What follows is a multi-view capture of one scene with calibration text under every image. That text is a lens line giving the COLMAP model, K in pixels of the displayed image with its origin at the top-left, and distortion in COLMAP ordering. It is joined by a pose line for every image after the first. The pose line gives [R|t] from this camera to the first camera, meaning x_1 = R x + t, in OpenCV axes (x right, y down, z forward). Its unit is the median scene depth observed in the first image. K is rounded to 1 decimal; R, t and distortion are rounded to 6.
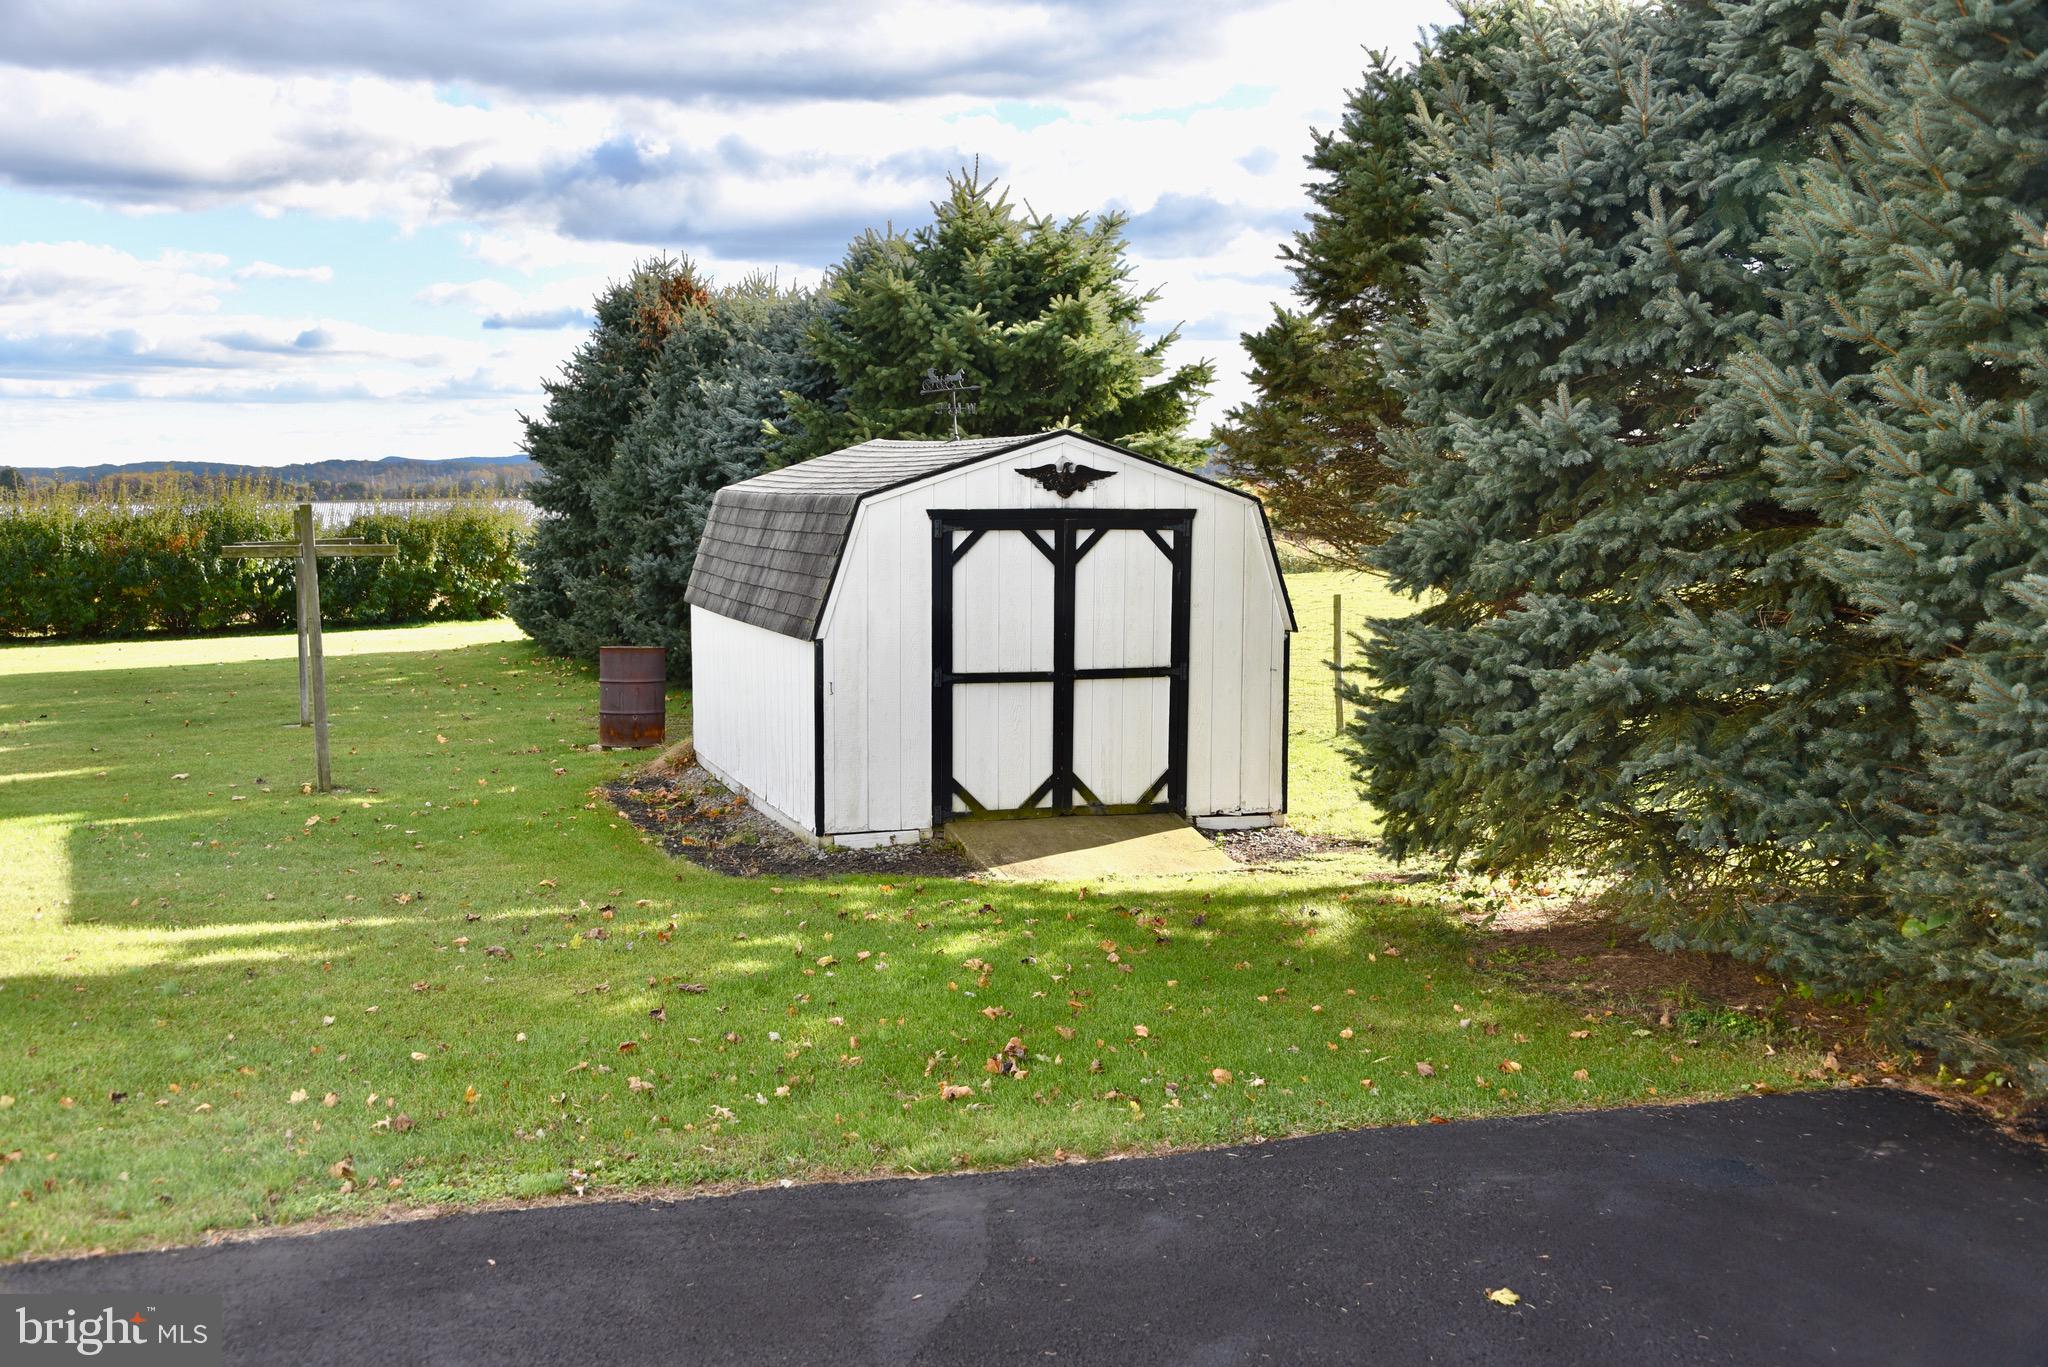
lens RADIAL K [[2034.6, 0, 1024.0], [0, 2034.6, 683.5], [0, 0, 1]] dist [-0.002755, -0.000490]
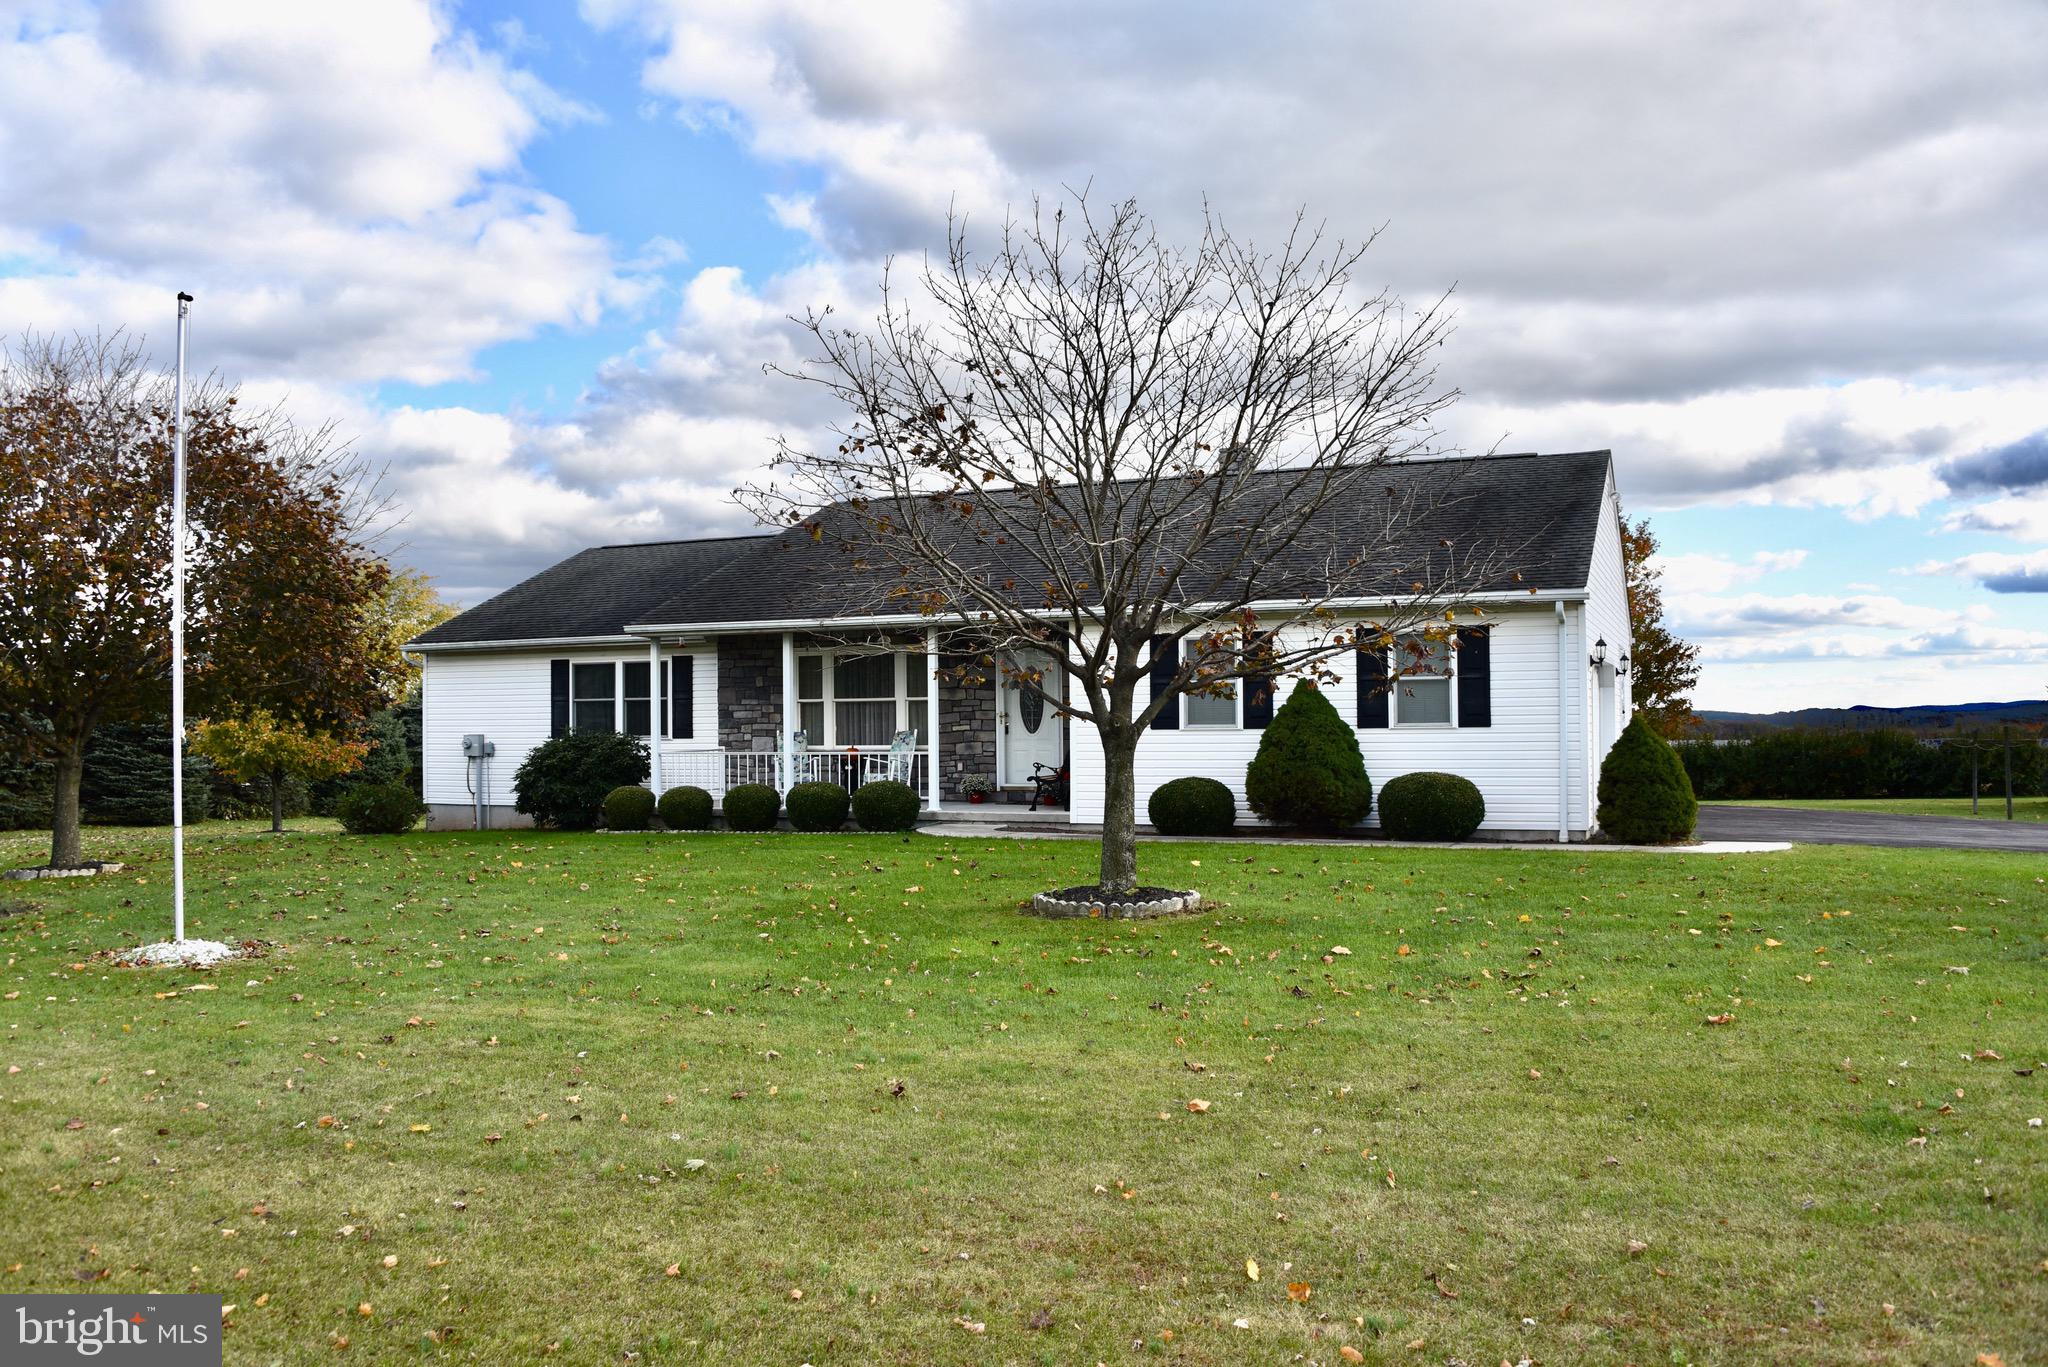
lens RADIAL K [[1652.4, 0, 1024.0], [0, 1652.4, 683.5], [0, 0, 1]] dist [-0.114982, 0.035342]
pose [[0.706561, -0.015641, -0.707479, 0.363430], [-0.072400, 0.992912, -0.094258, 0.210637], [0.703939, 0.117820, 0.700420, -2.017317]]
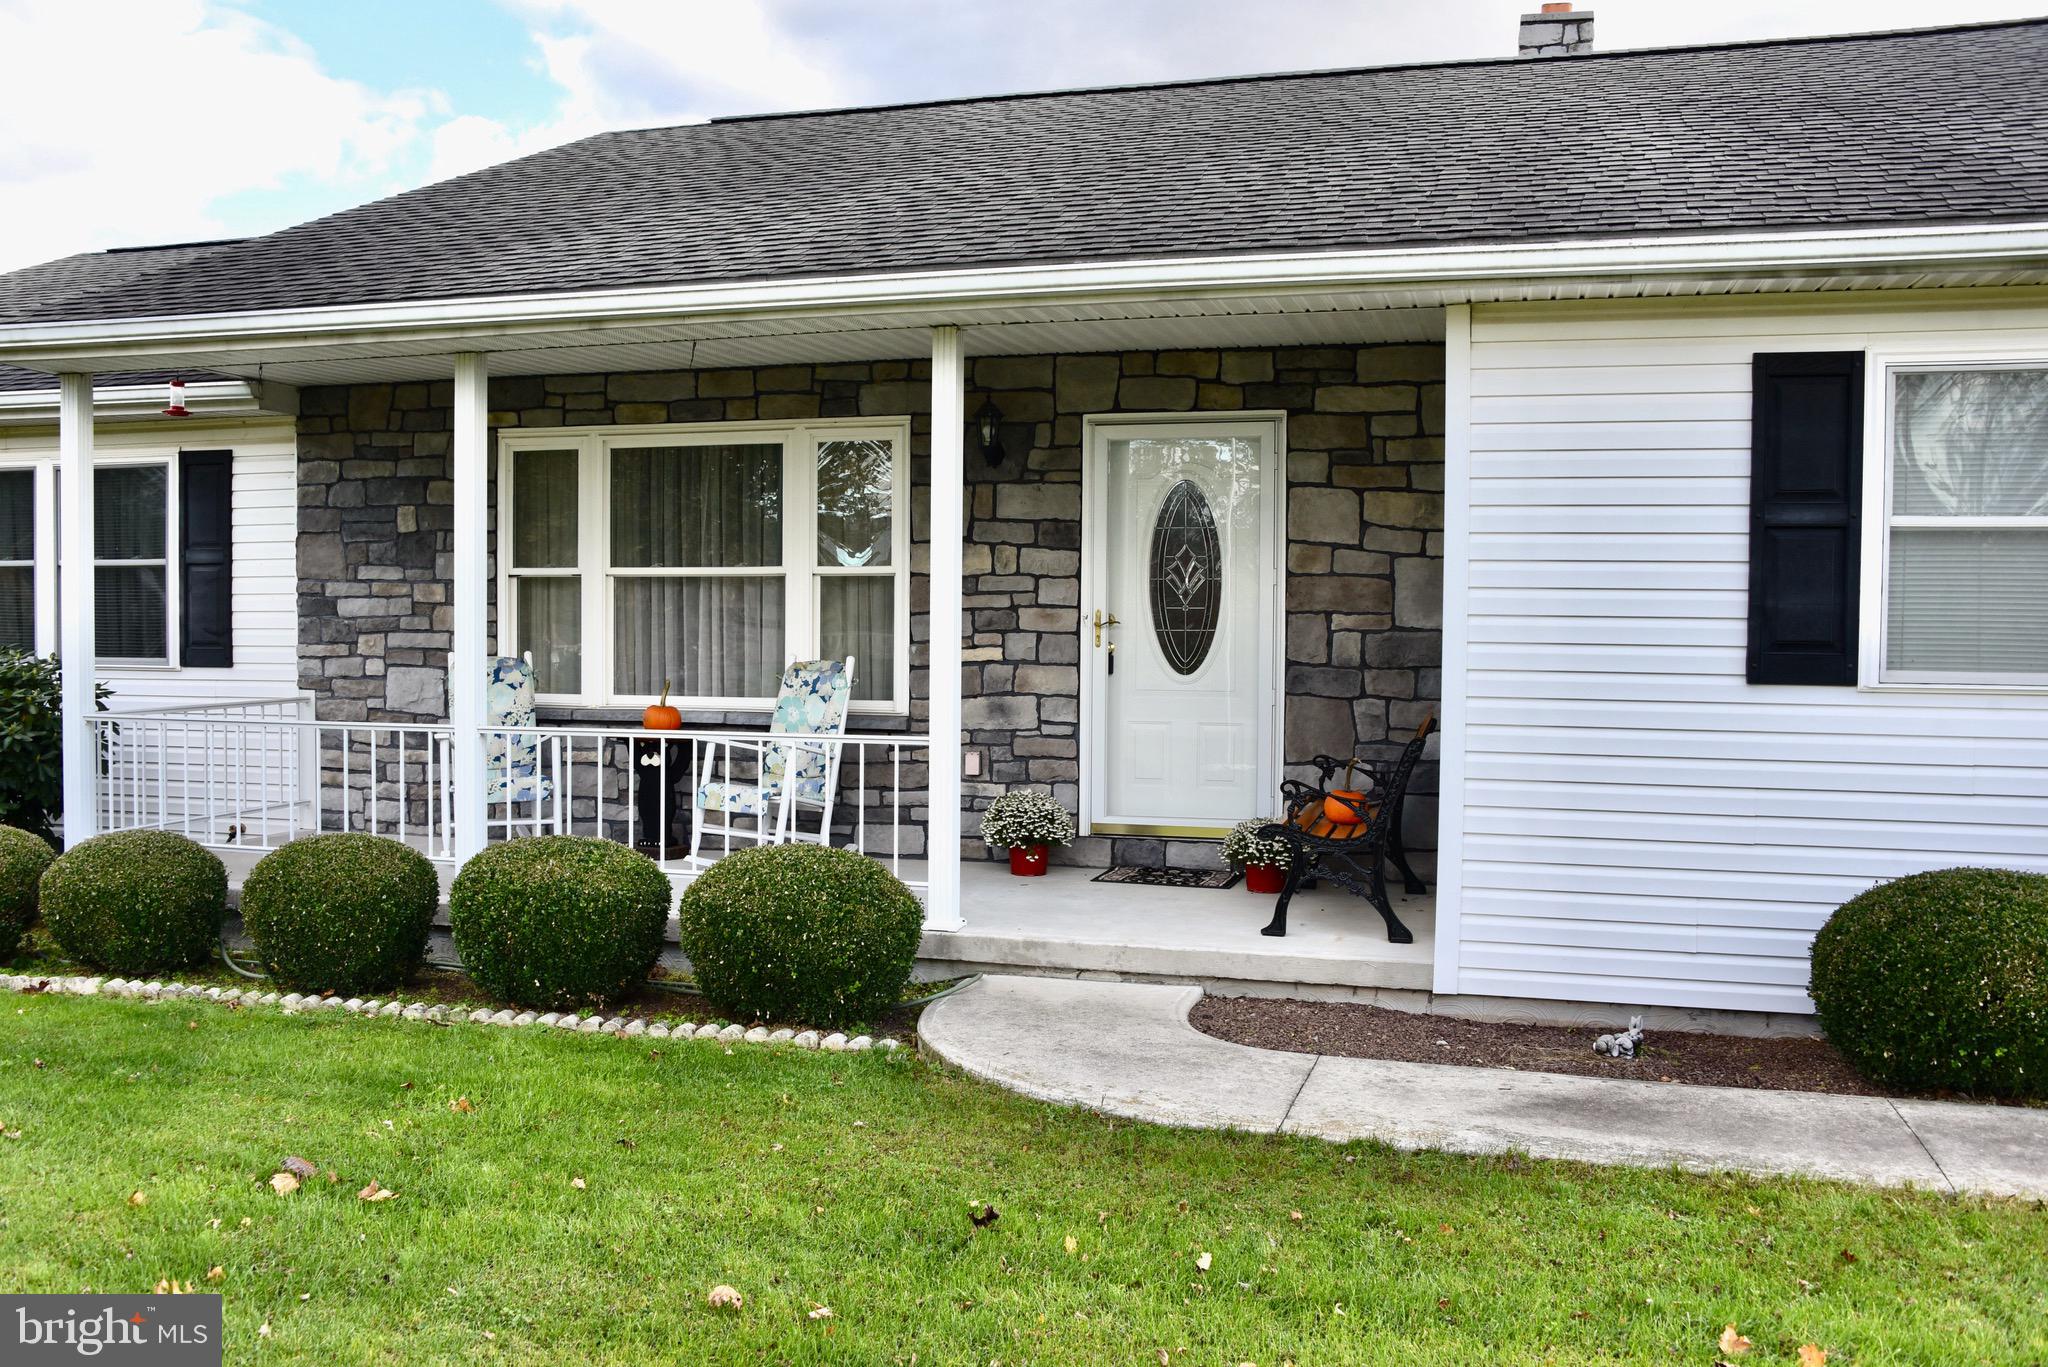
lens RADIAL K [[1772.9, 0, 1017.5], [0, 1772.9, 680.9], [0, 0, 1]] dist [-0.074399, 0.002907]
pose [[0.789014, 0.032775, -0.613500, -0.610378], [-0.080819, 0.995435, -0.050760, 0.130588], [0.609036, 0.089633, 0.788062, -1.263309]]
